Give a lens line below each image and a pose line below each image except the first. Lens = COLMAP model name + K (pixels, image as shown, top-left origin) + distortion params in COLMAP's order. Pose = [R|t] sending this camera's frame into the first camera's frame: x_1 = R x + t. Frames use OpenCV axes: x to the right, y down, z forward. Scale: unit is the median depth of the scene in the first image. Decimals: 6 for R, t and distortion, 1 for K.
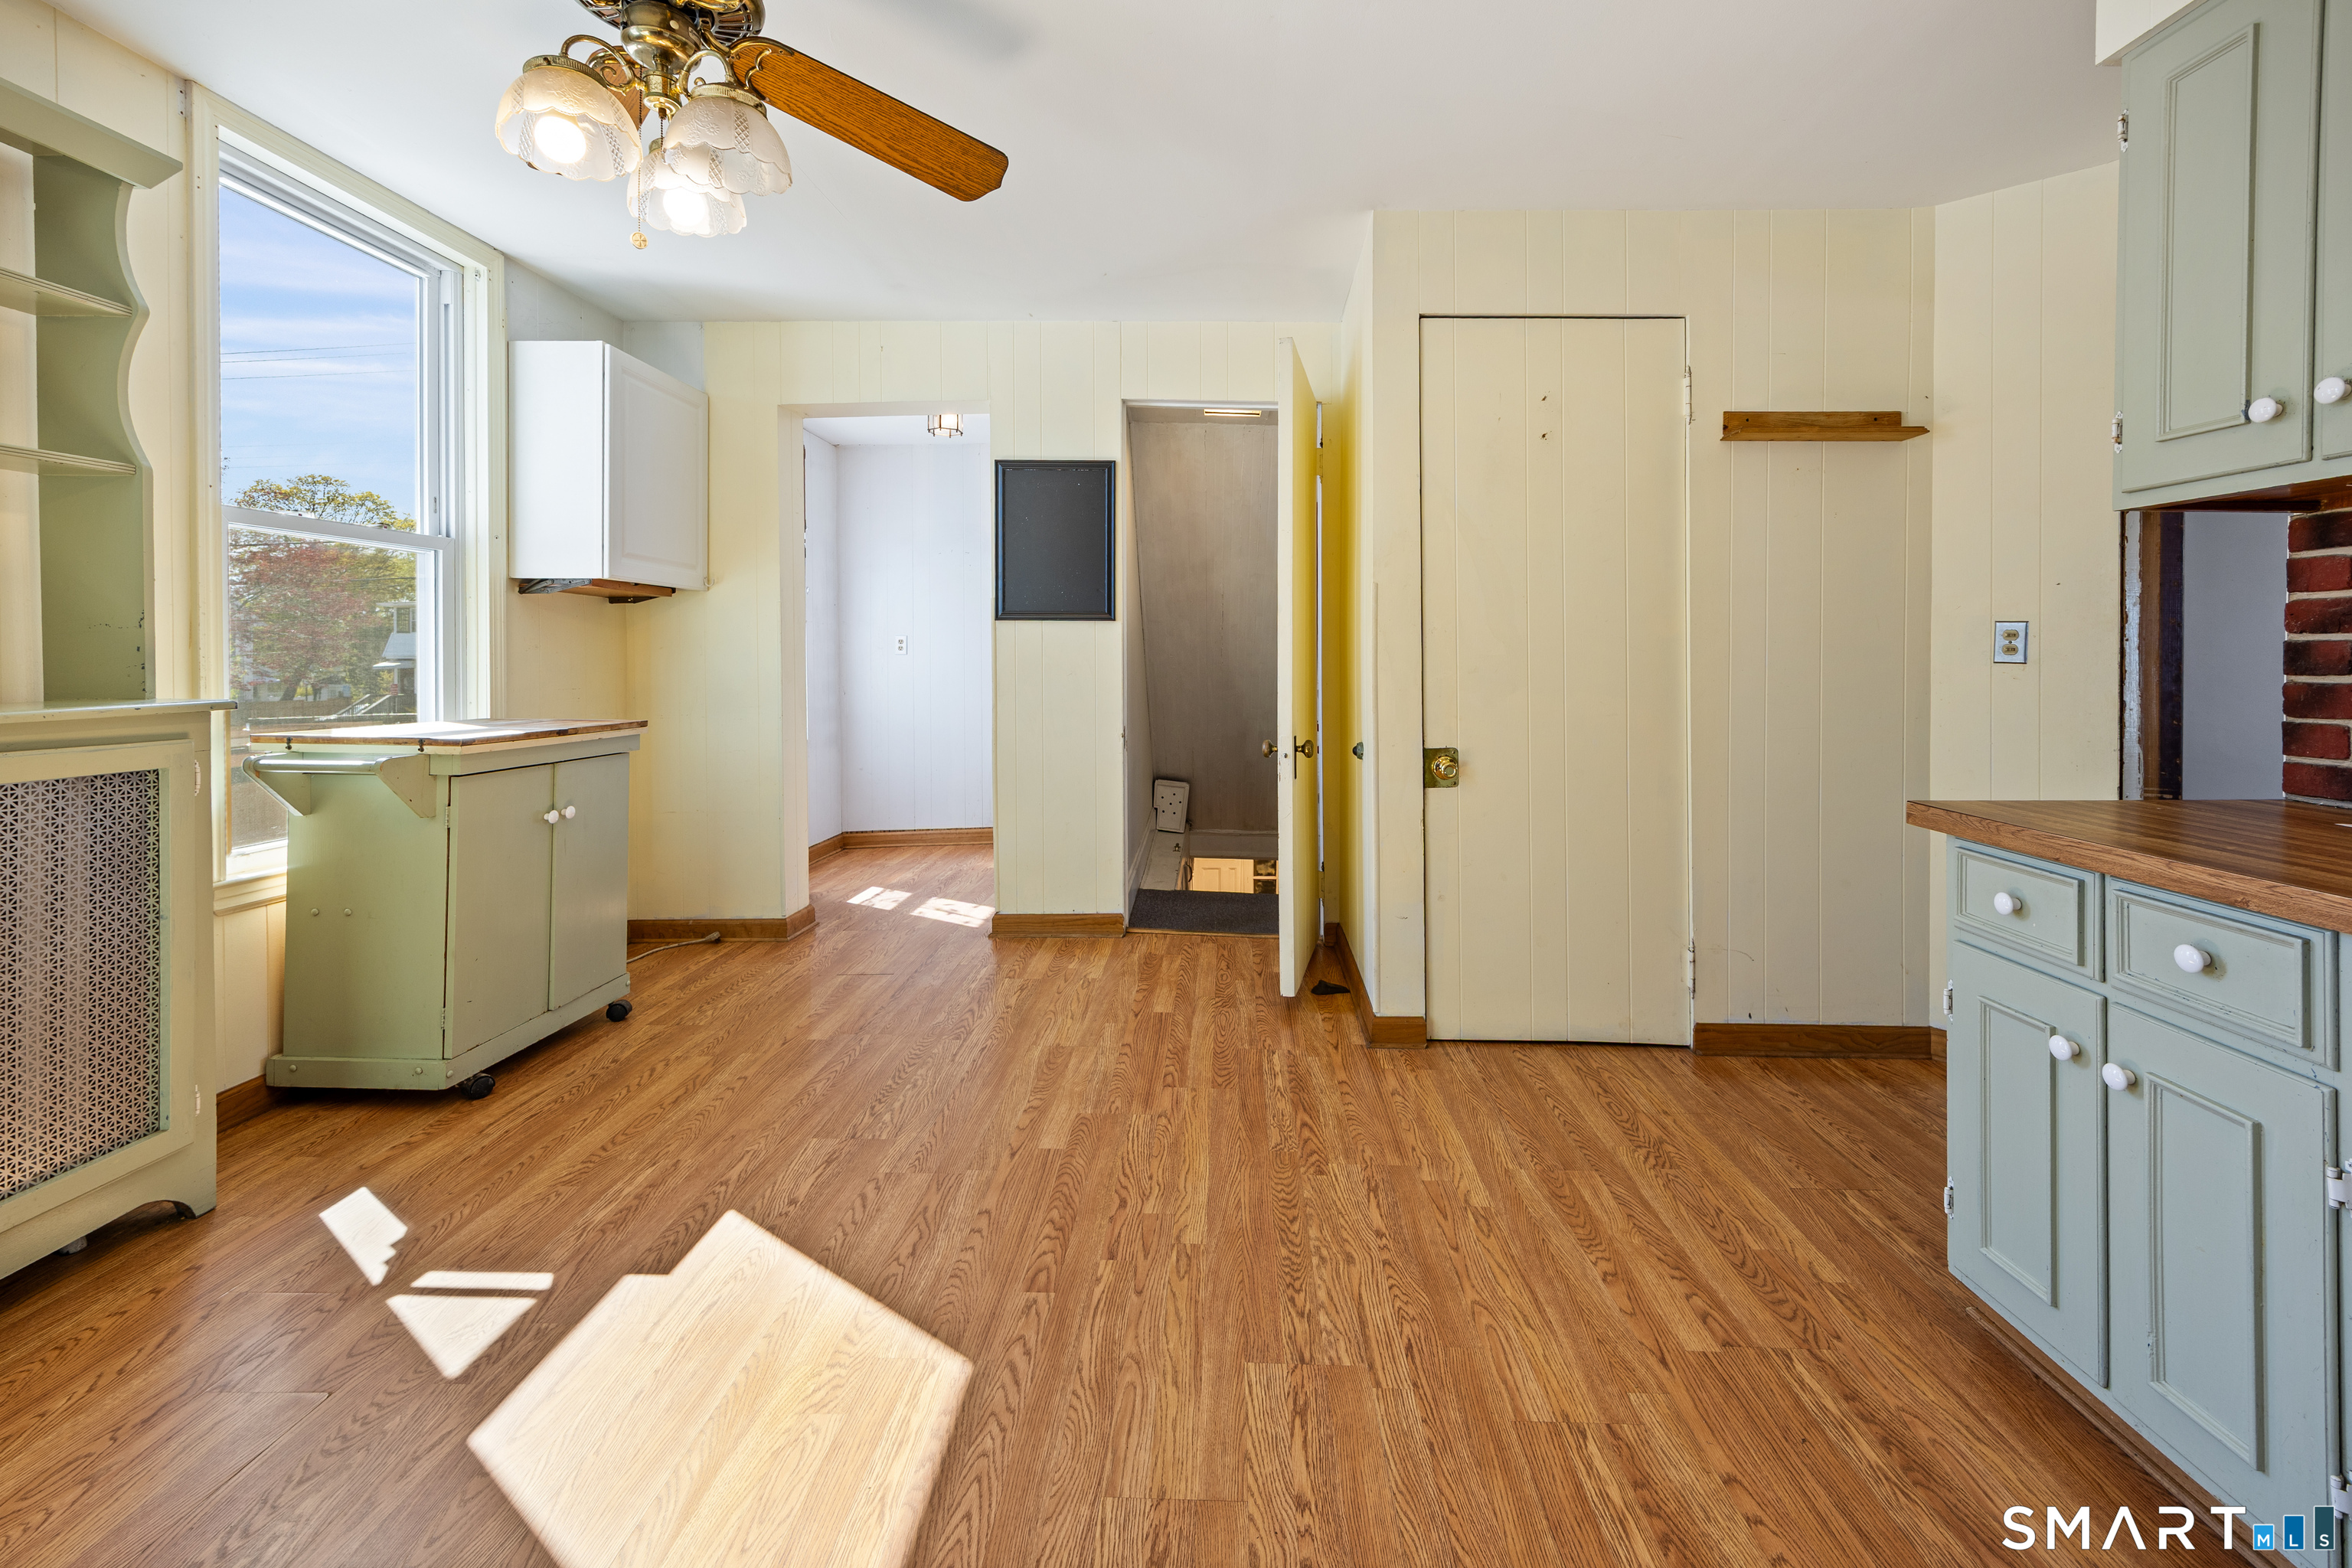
lens RADIAL K [[974.8, 0, 1226.2], [0, 974.8, 699.0], [0, 0, 1]] dist [0.007546, -0.000103]
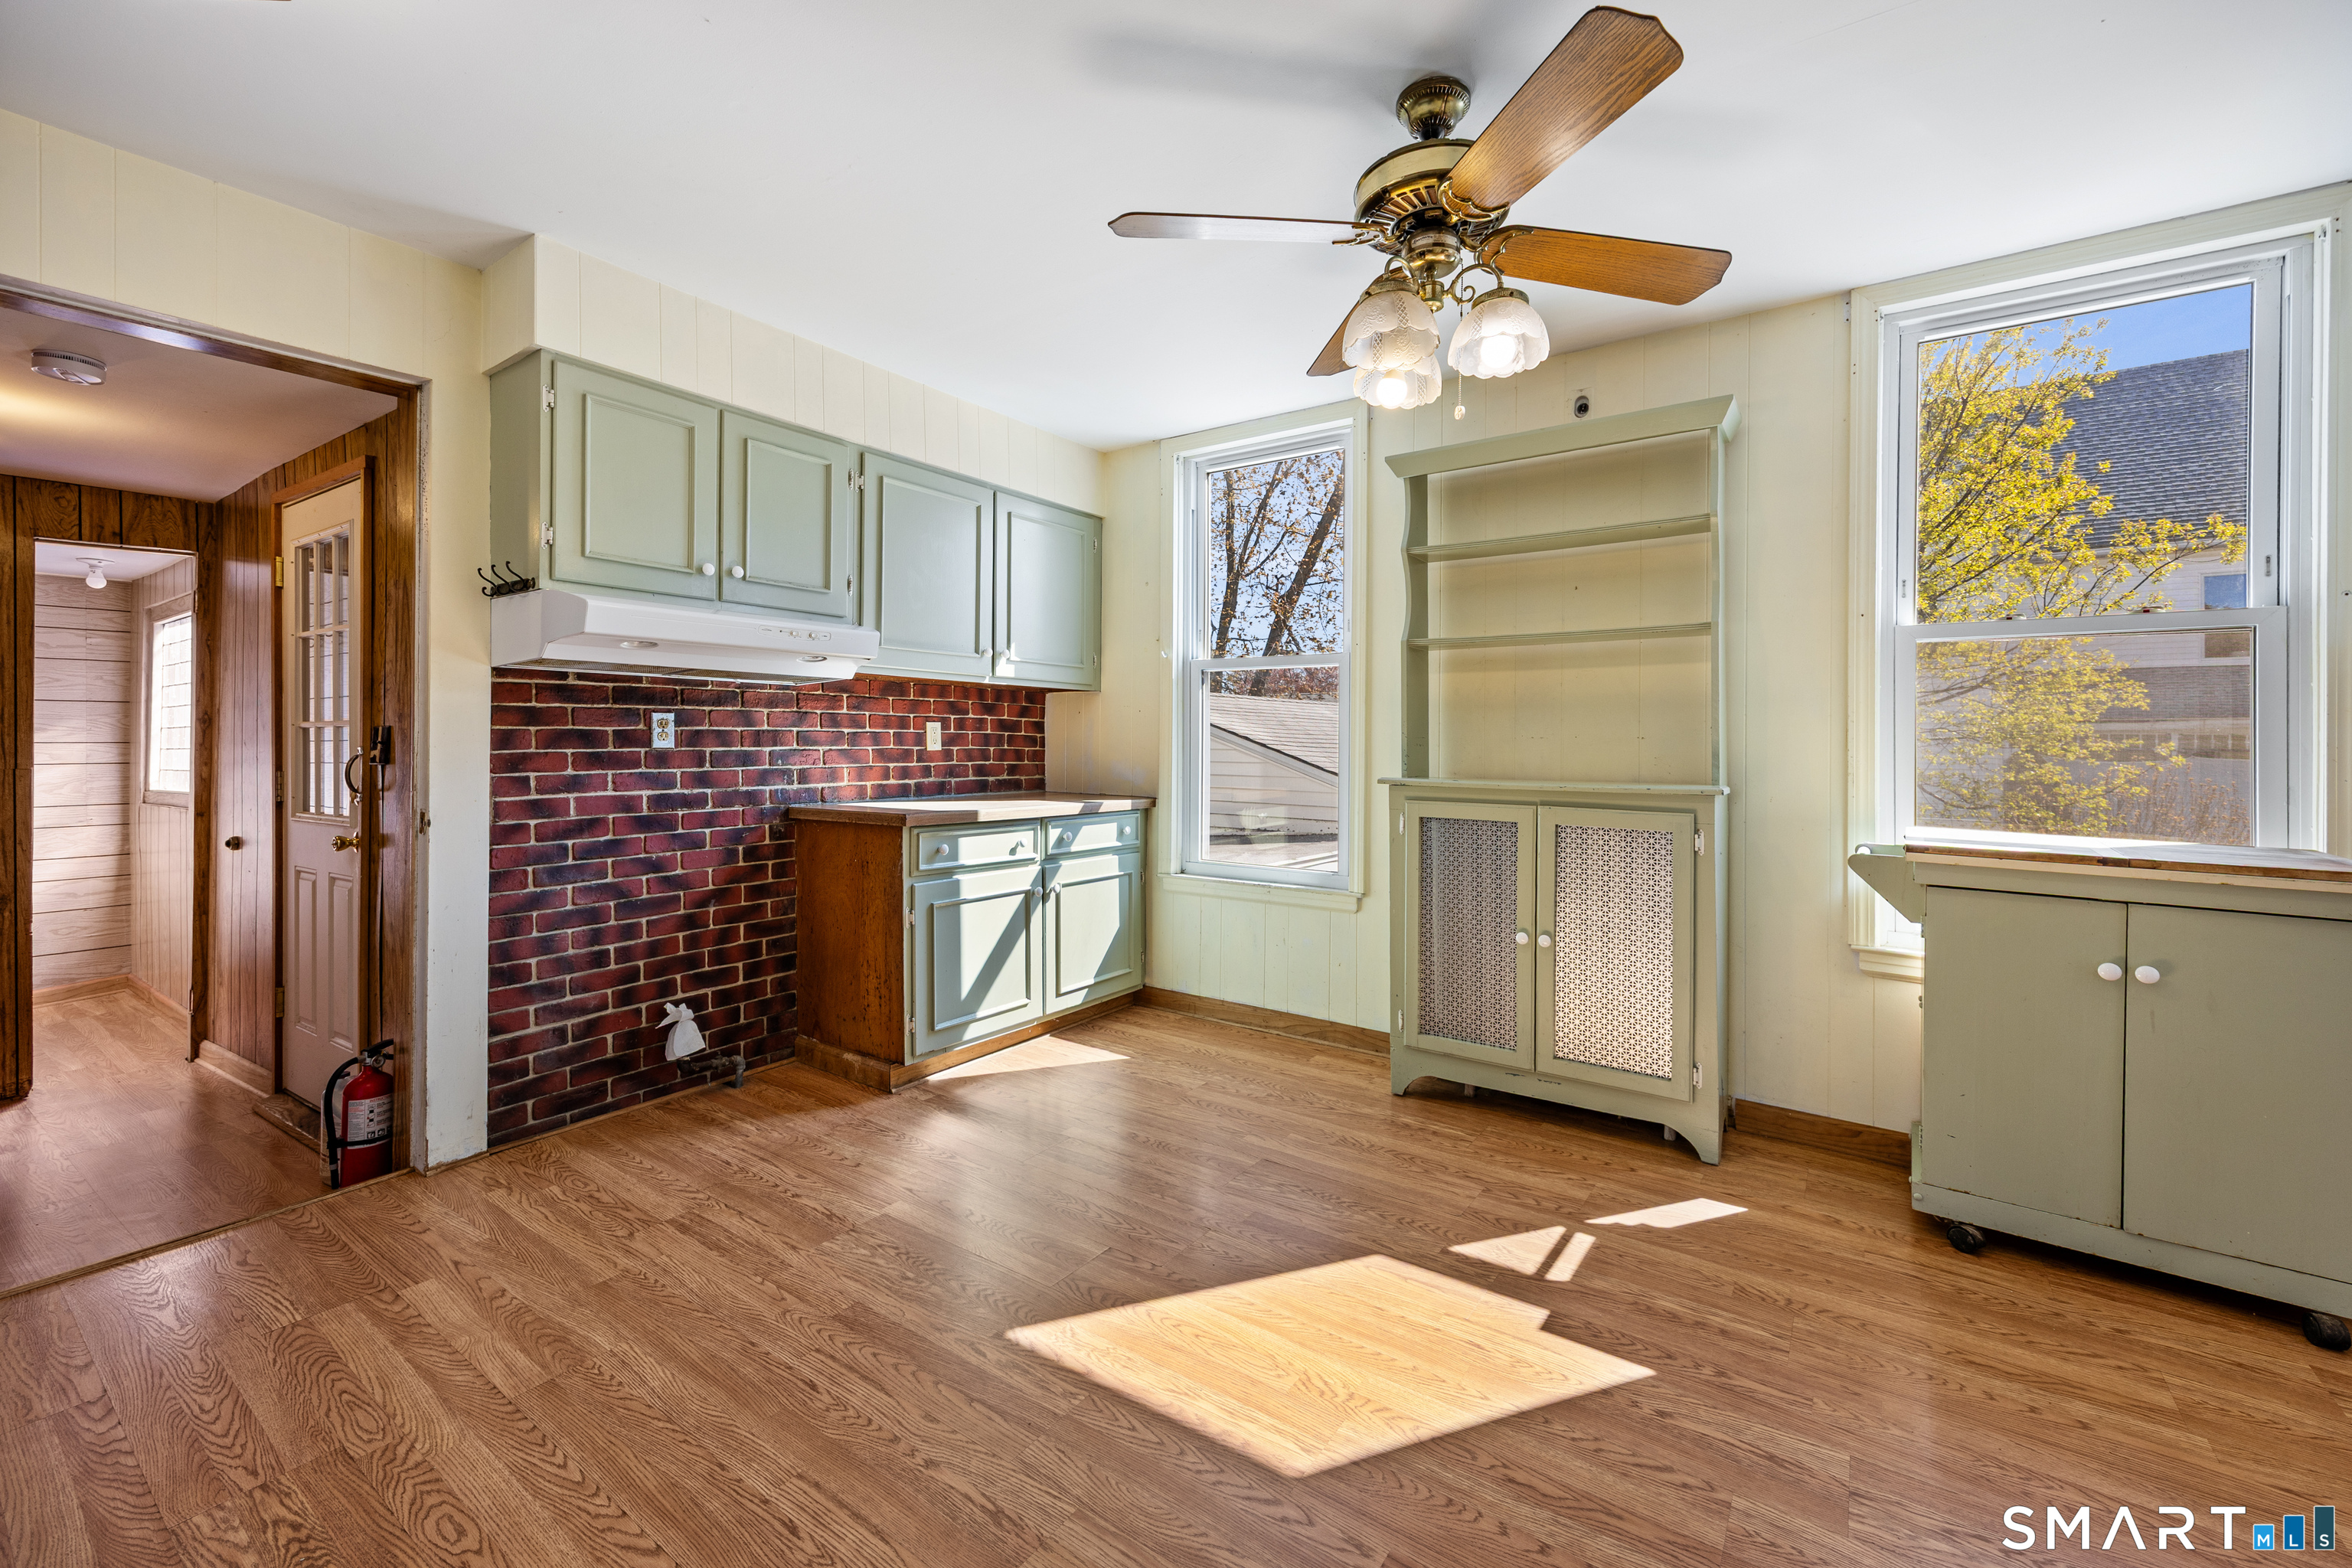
lens RADIAL K [[967.4, 0, 1185.0], [0, 967.4, 741.7], [0, 0, 1]] dist [0.008765, 0.000082]
pose [[-0.577362, -0.011348, -0.816409, 0.529884], [-0.048041, 0.998643, 0.020093, -0.059184], [0.815074, 0.050822, -0.577124, 1.253796]]
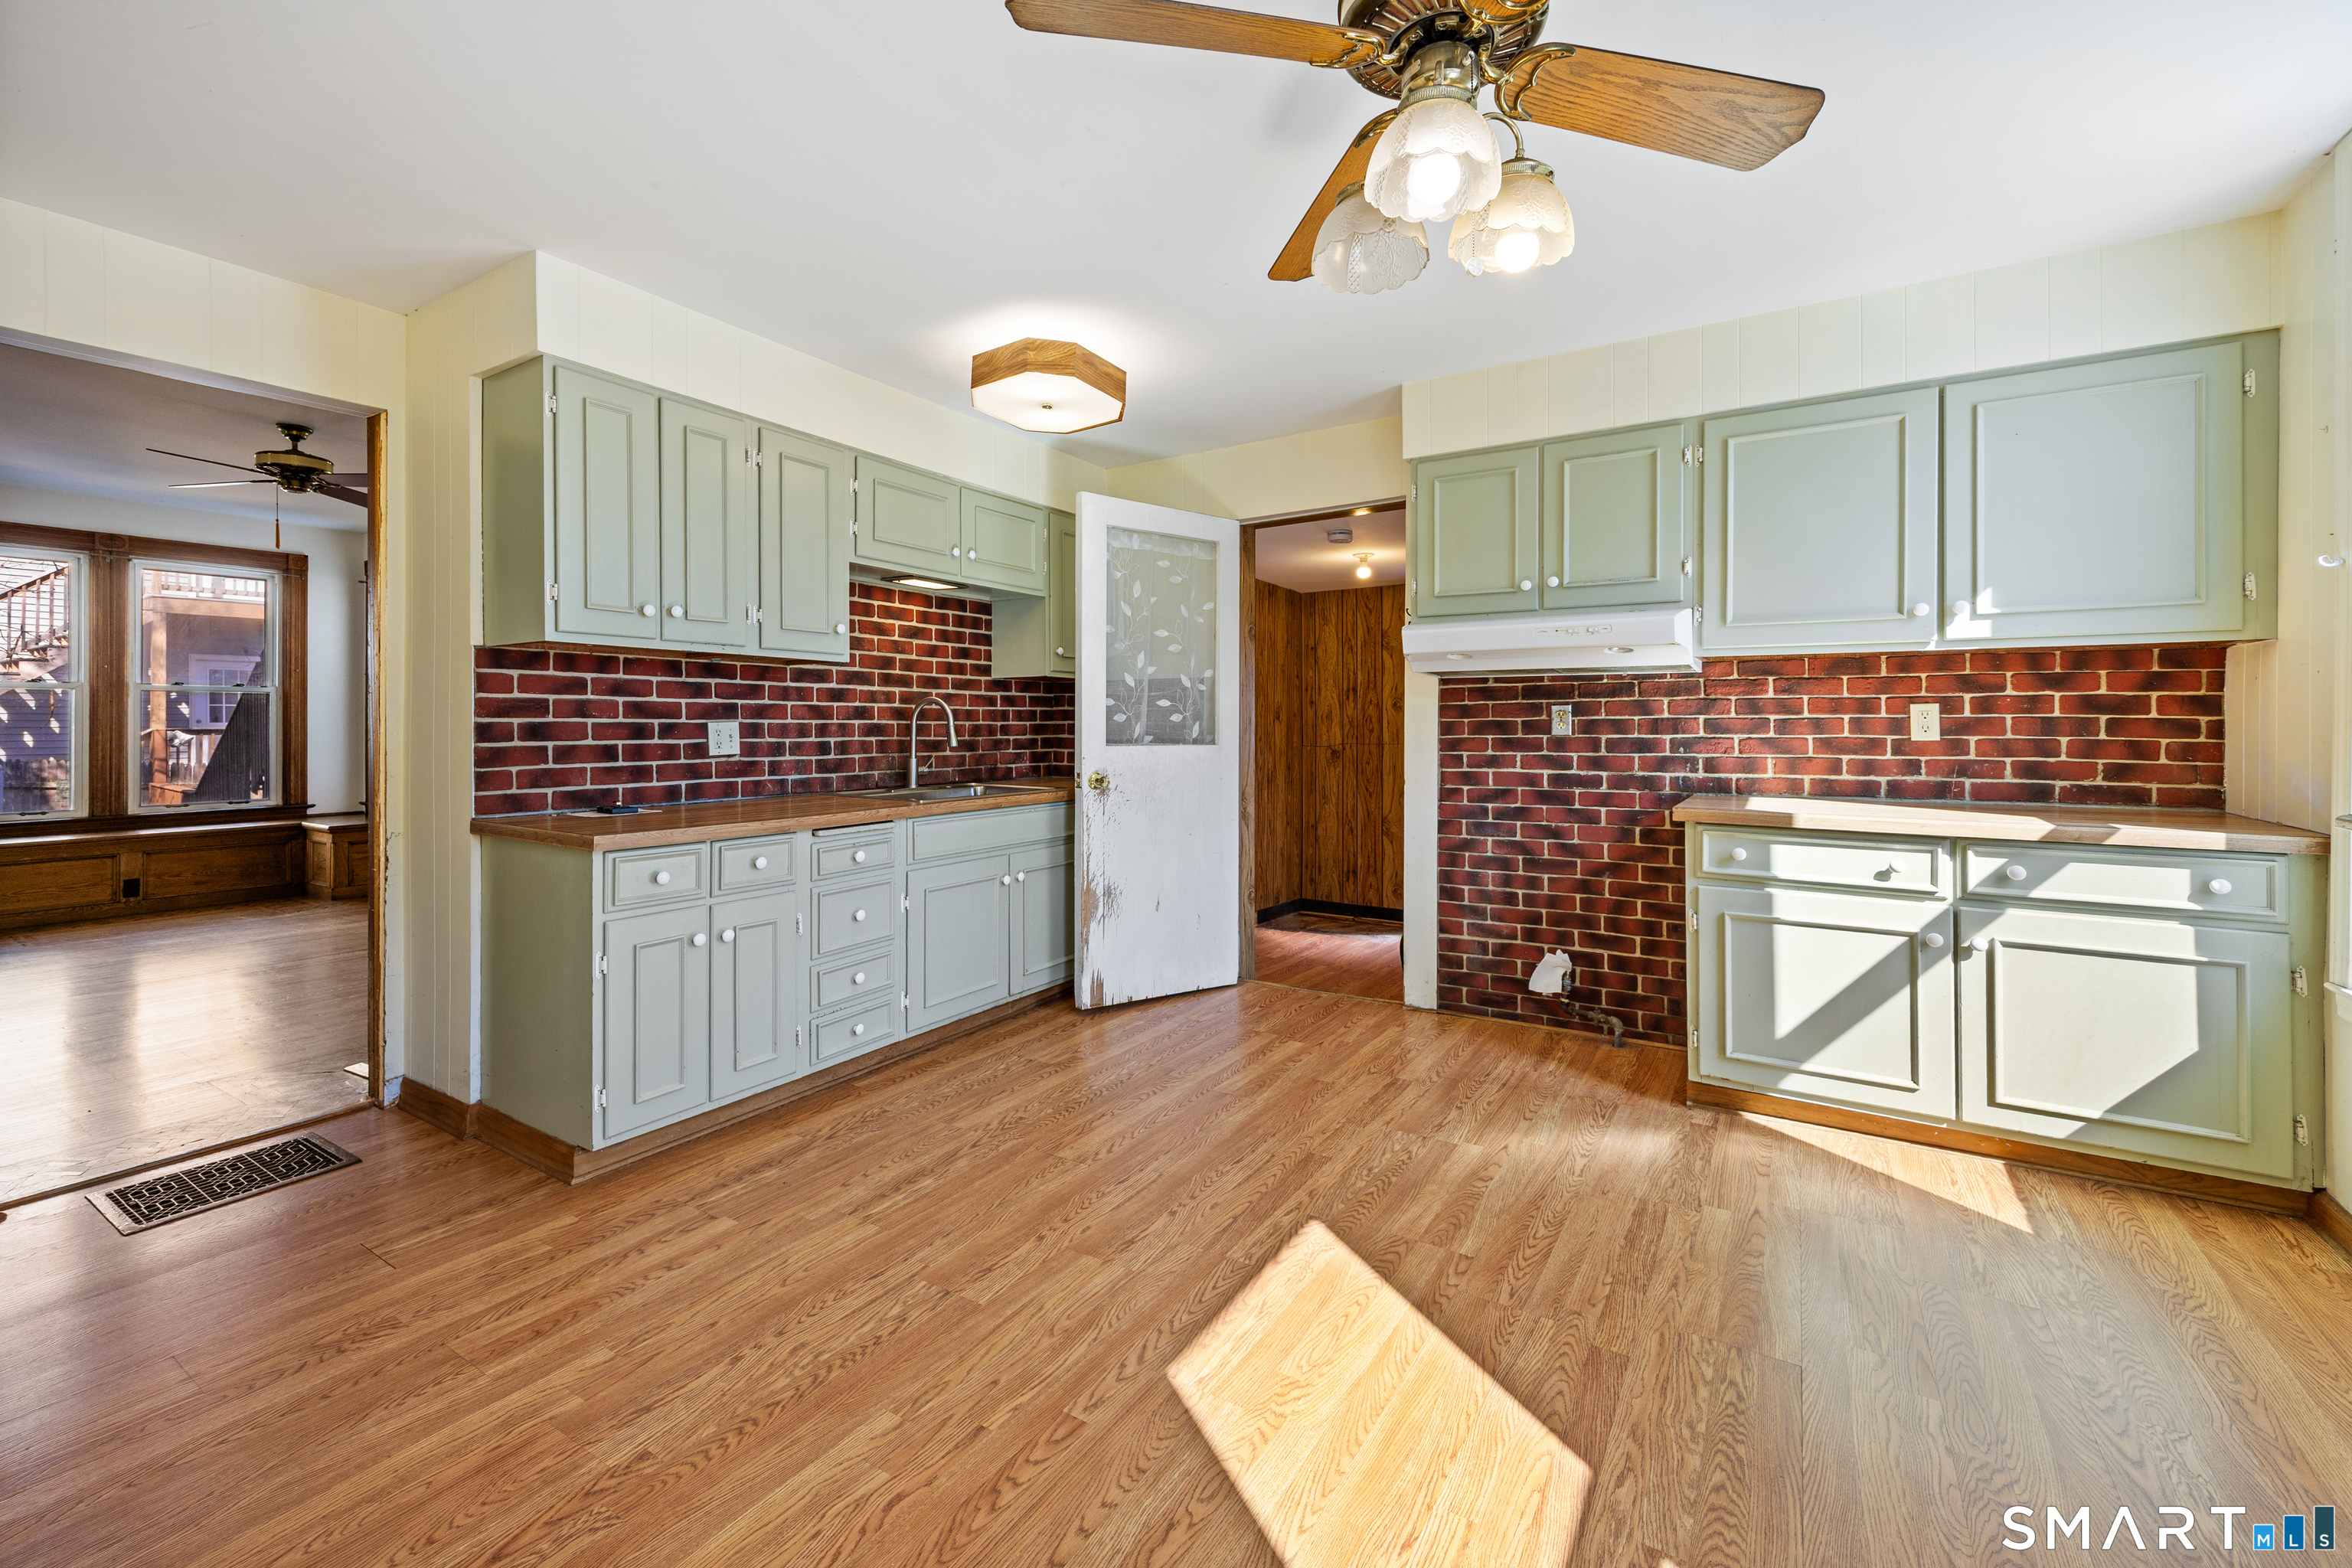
lens RADIAL K [[964.6, 0, 1173.9], [0, 964.6, 728.9], [0, 0, 1]] dist [0.000261, -0.000071]
pose [[-0.839422, -0.009579, 0.543395, -0.751387], [0.020882, 0.998538, 0.049860, -0.099798], [-0.543078, 0.053201, -0.837995, 1.649304]]
